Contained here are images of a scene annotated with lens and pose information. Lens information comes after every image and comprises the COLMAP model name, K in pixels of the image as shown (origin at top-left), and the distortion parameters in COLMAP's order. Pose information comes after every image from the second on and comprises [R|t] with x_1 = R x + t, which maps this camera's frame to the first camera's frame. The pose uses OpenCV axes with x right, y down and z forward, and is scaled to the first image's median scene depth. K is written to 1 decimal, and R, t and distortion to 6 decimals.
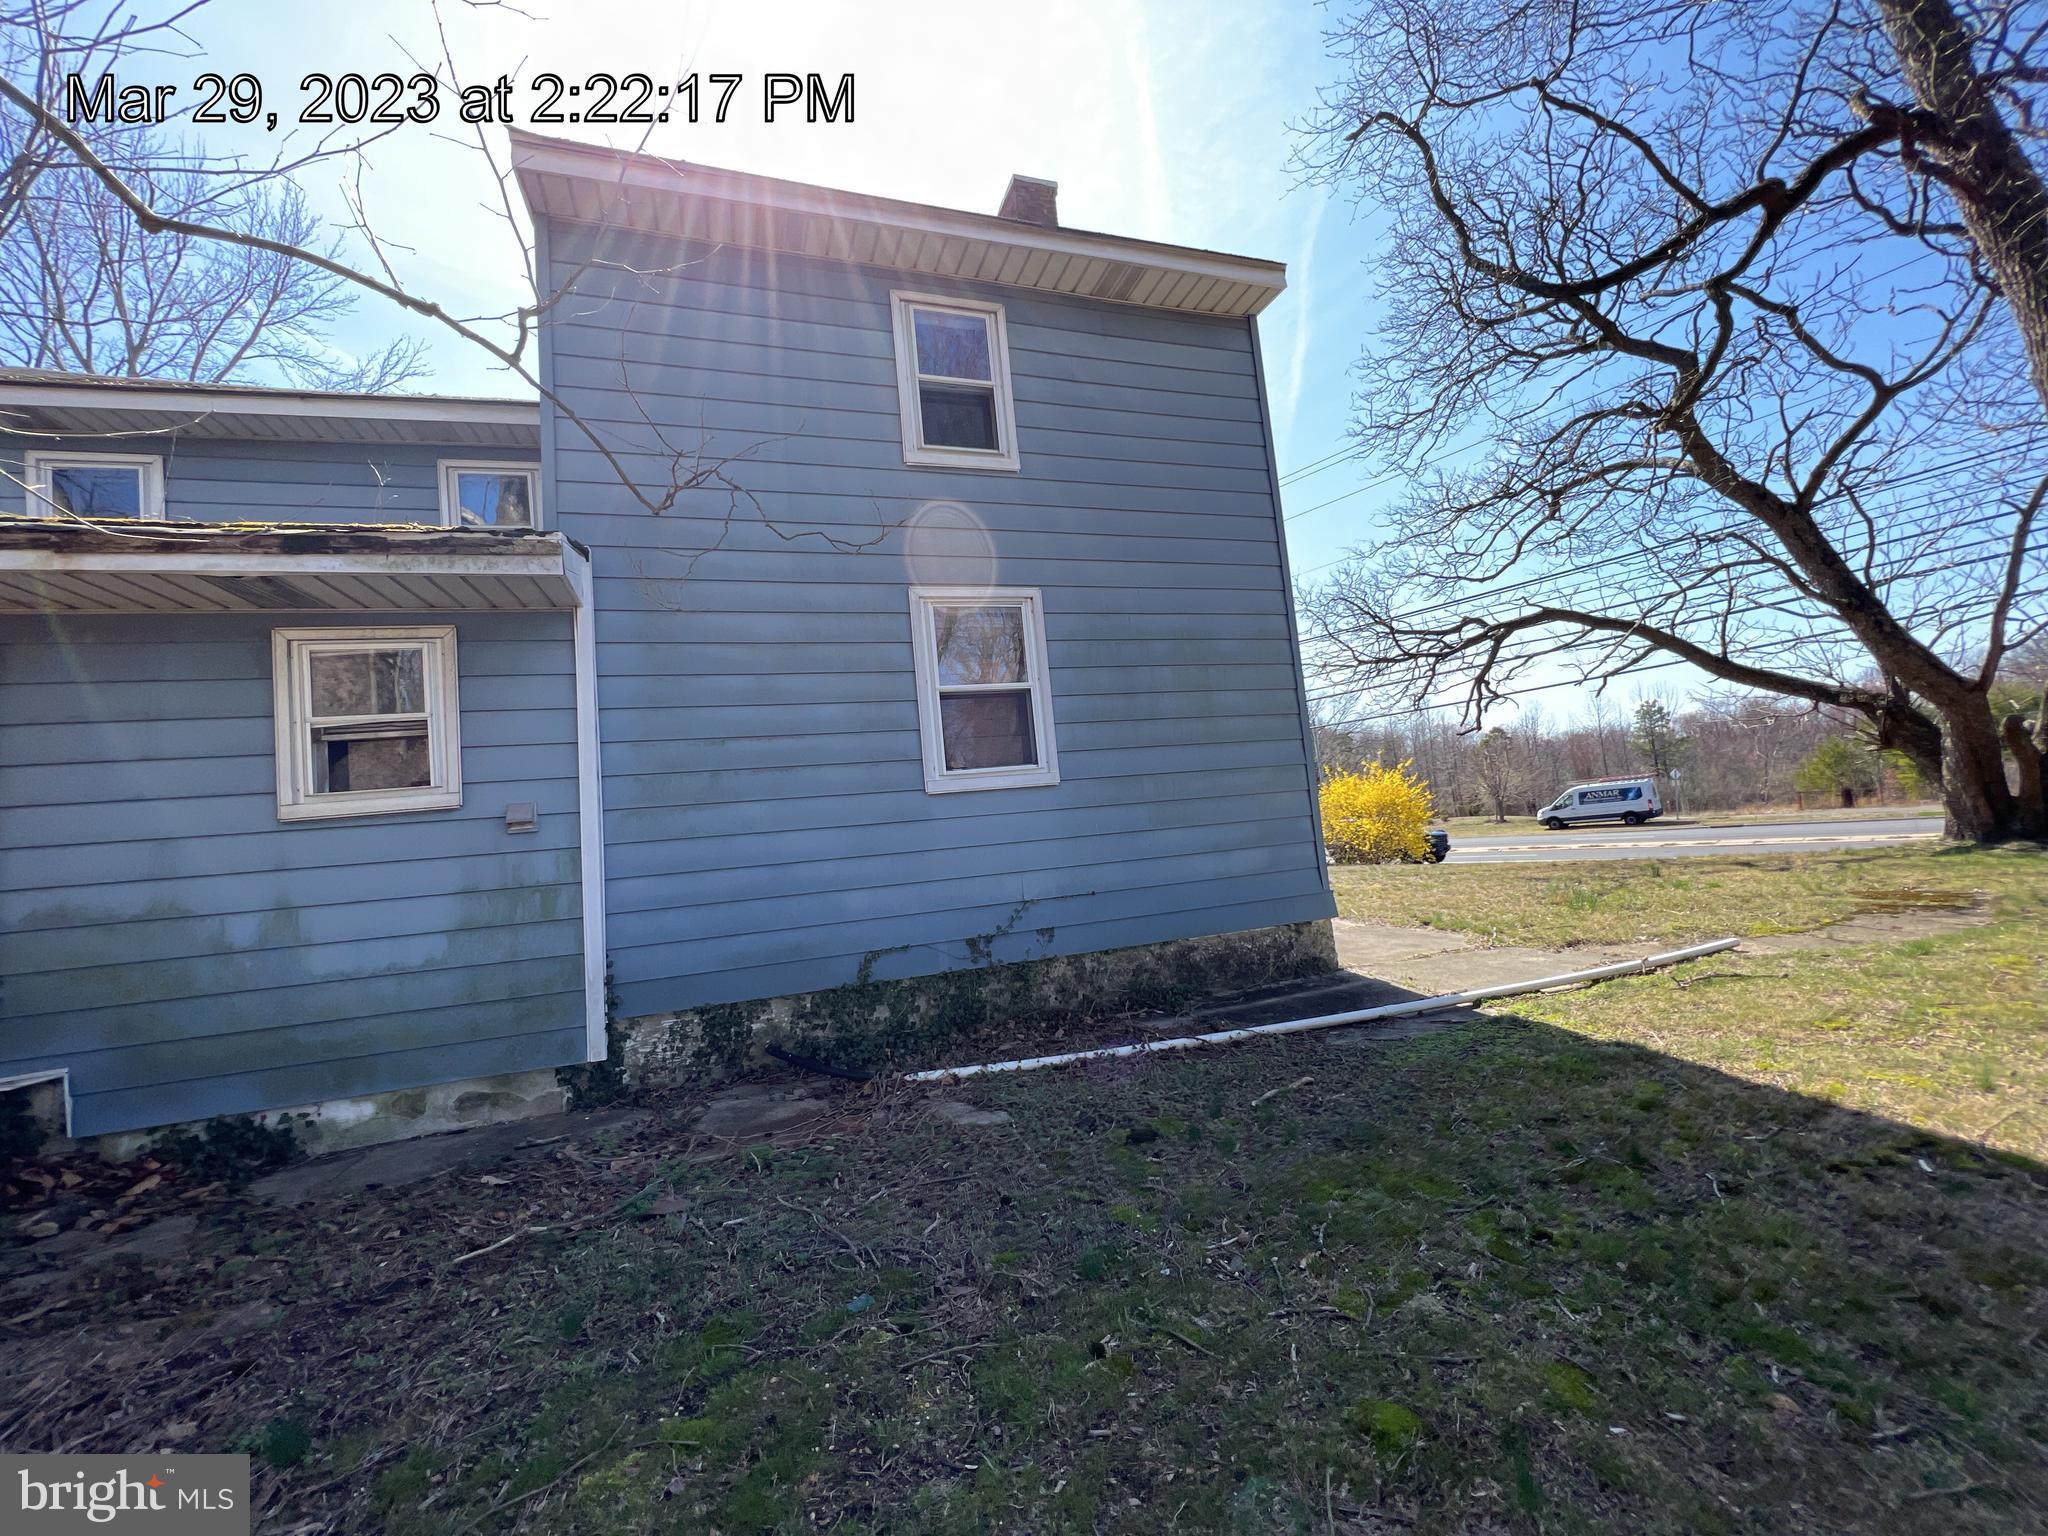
lens RADIAL K [[819.0, 0, 1023.4], [0, 819.0, 760.5], [0, 0, 1]] dist [0.000153, -0.000381]
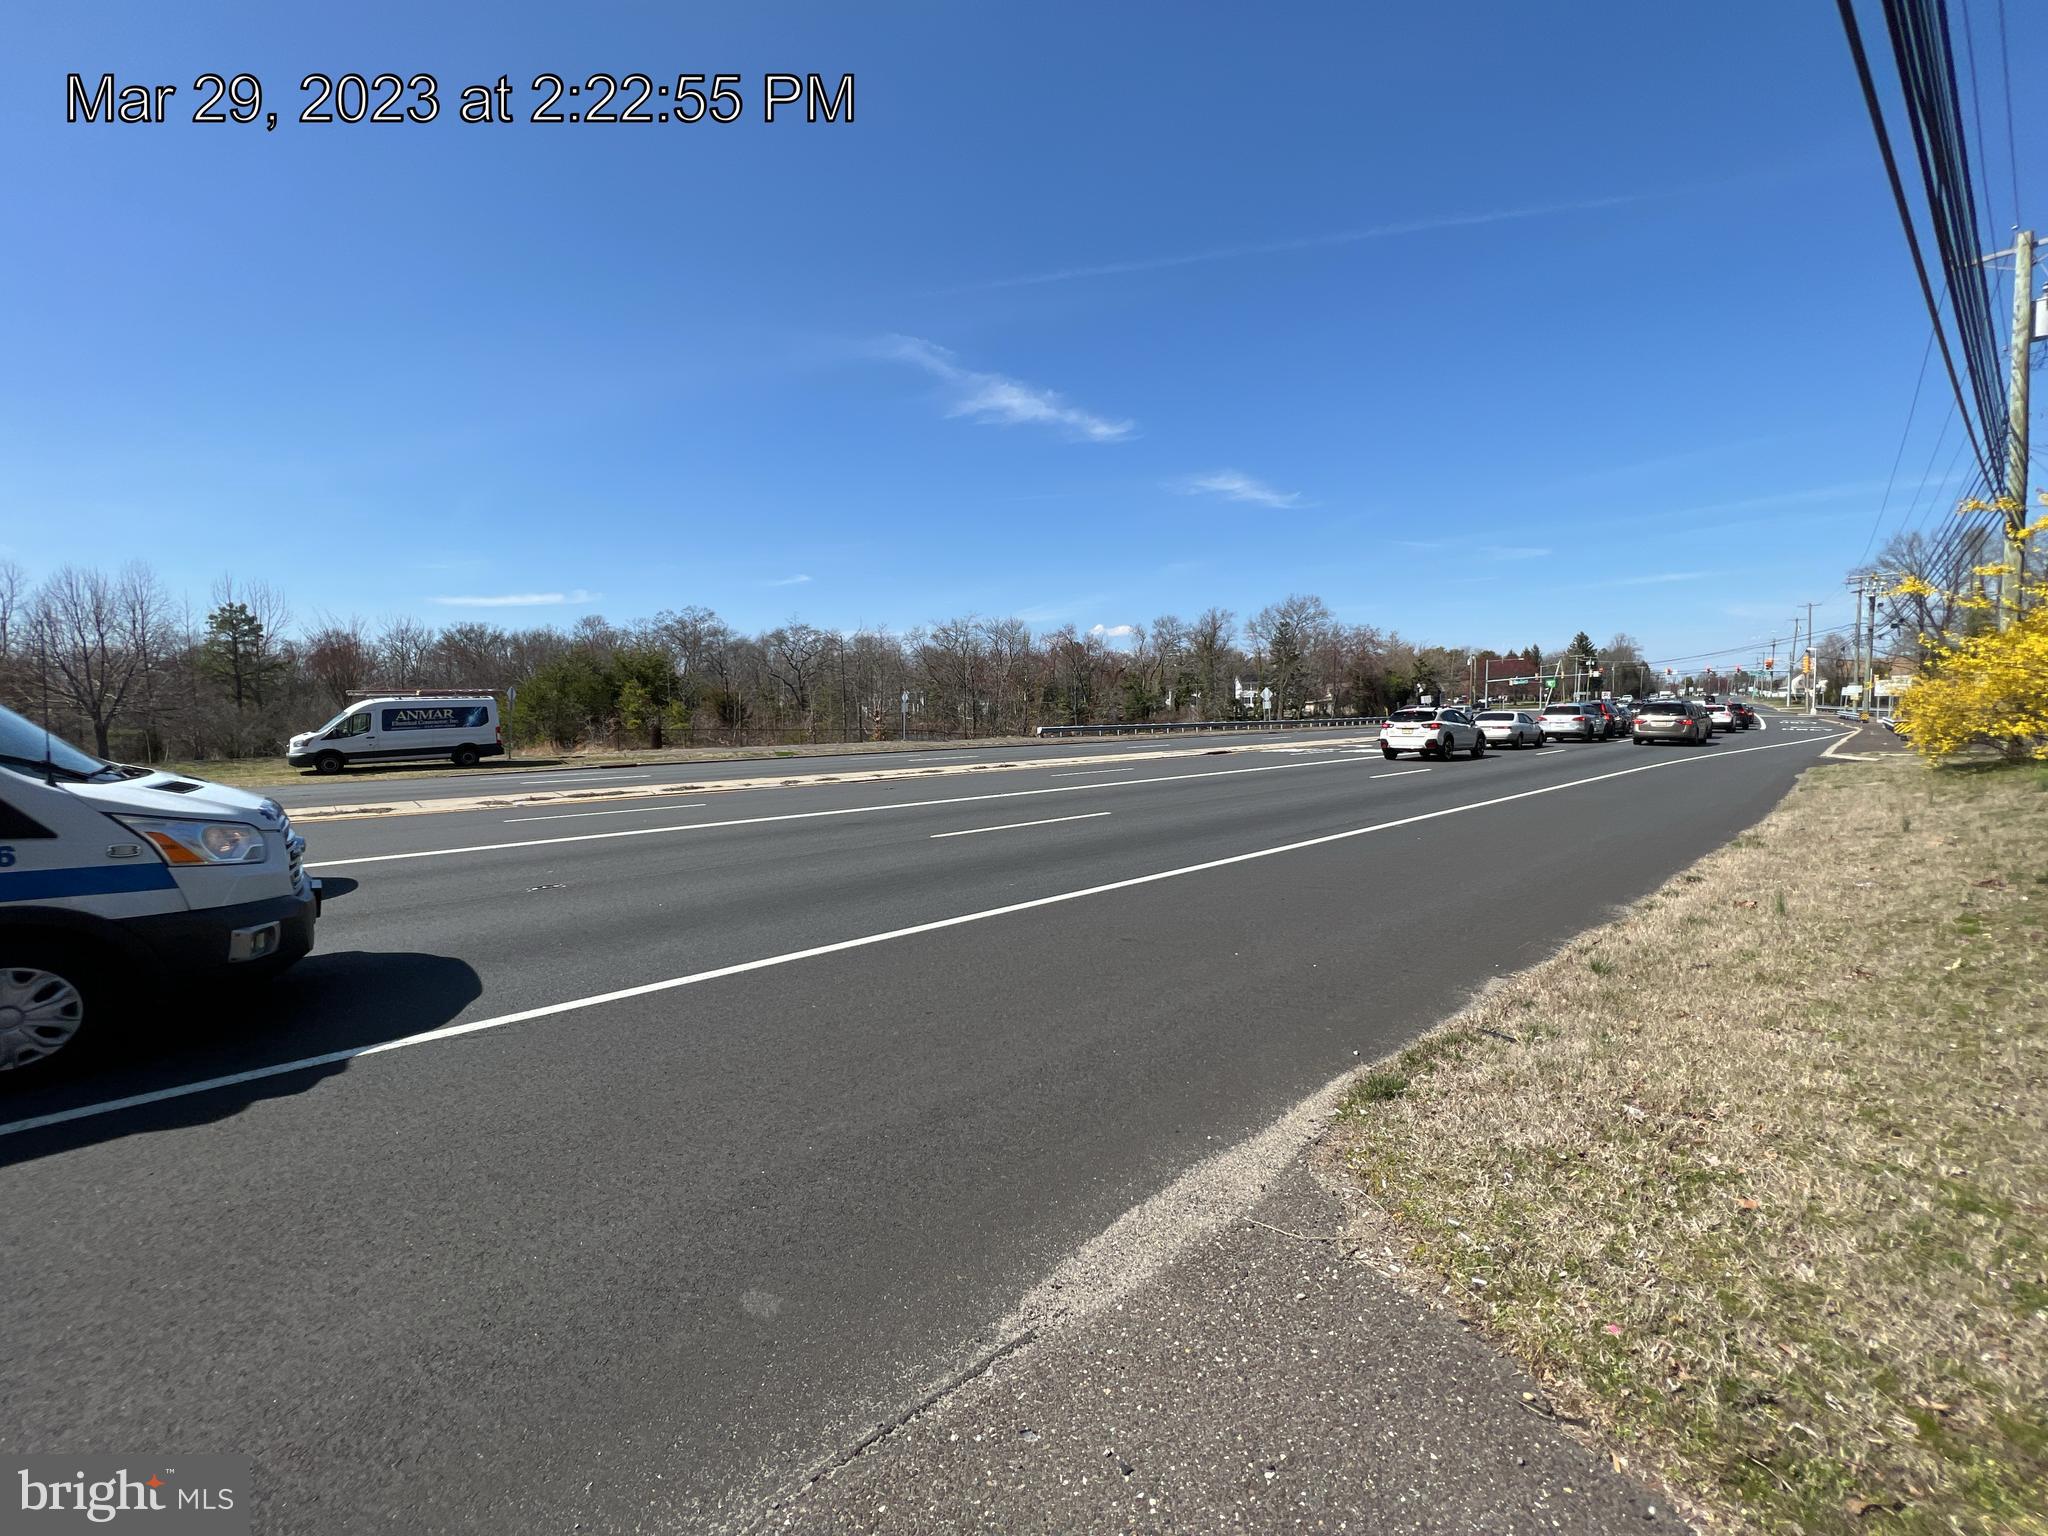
lens RADIAL K [[824.7, 0, 1024.9], [0, 824.7, 764.3], [0, 0, 1]] dist [0.000384, 0.000571]
pose [[-0.000356, 0.017412, 0.999848, 0.388938], [-0.062658, 0.997883, -0.017400, 0.218685], [-0.998035, -0.062655, 0.000736, 2.034024]]
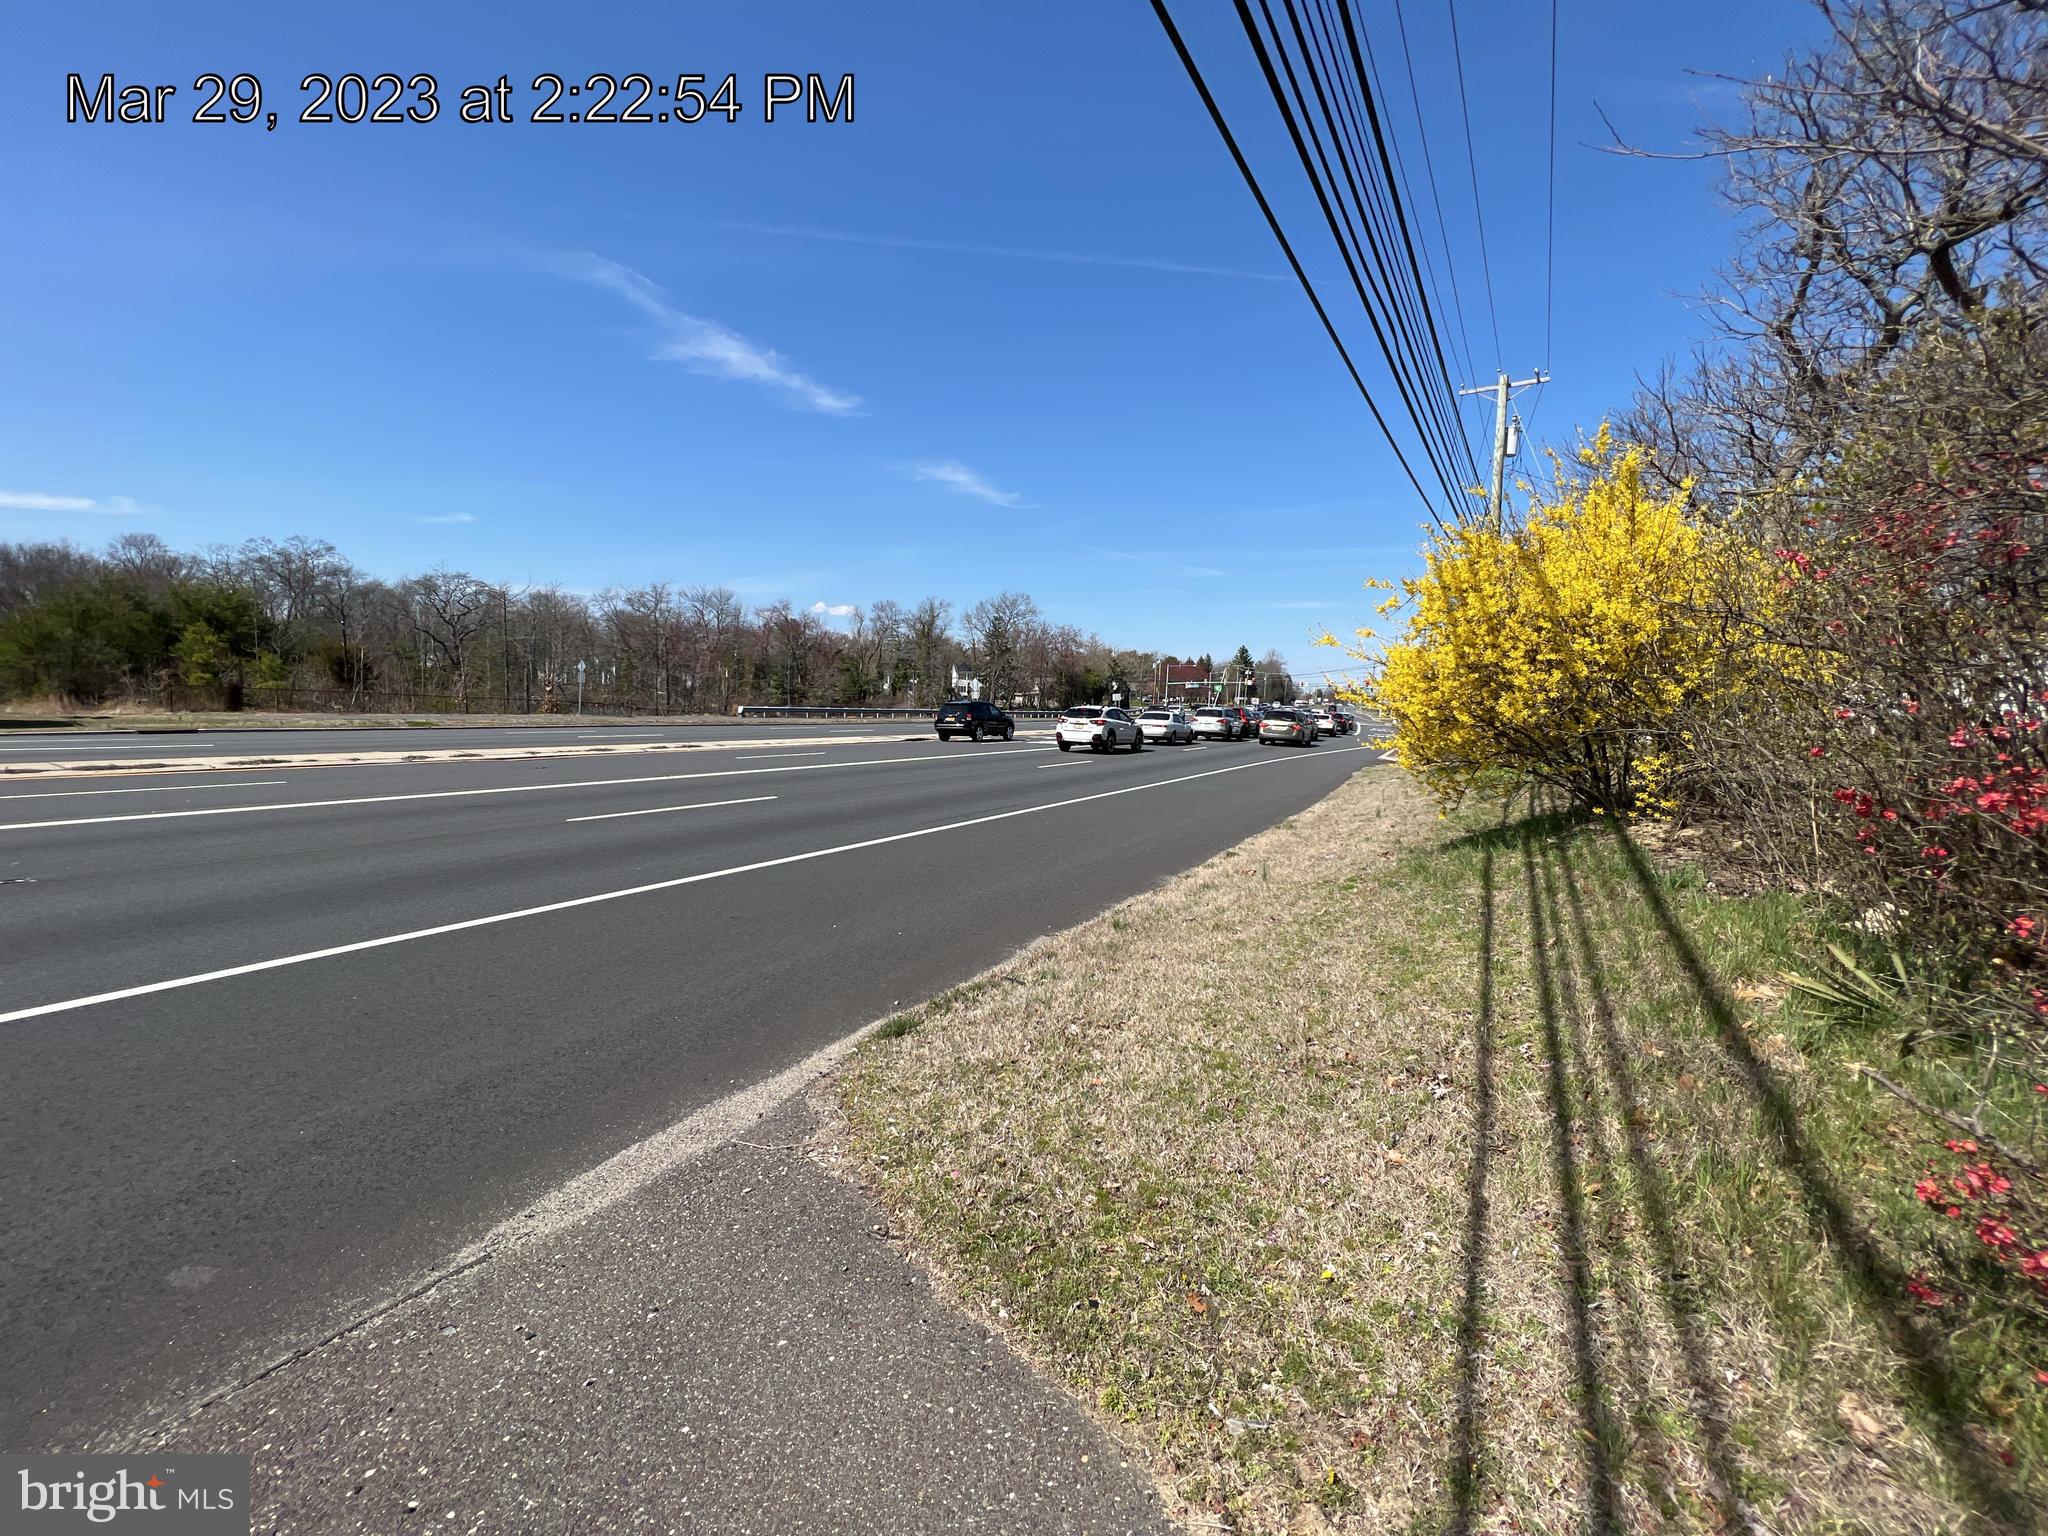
lens RADIAL K [[825.1, 0, 1021.7], [0, 825.1, 765.6], [0, 0, 1]] dist [0.001606, 0.000654]
pose [[-0.328077, -0.007251, 0.944623, 0.337786], [-0.083128, 0.996313, -0.021224, 0.211942], [-0.940986, -0.085488, -0.327470, 1.981104]]
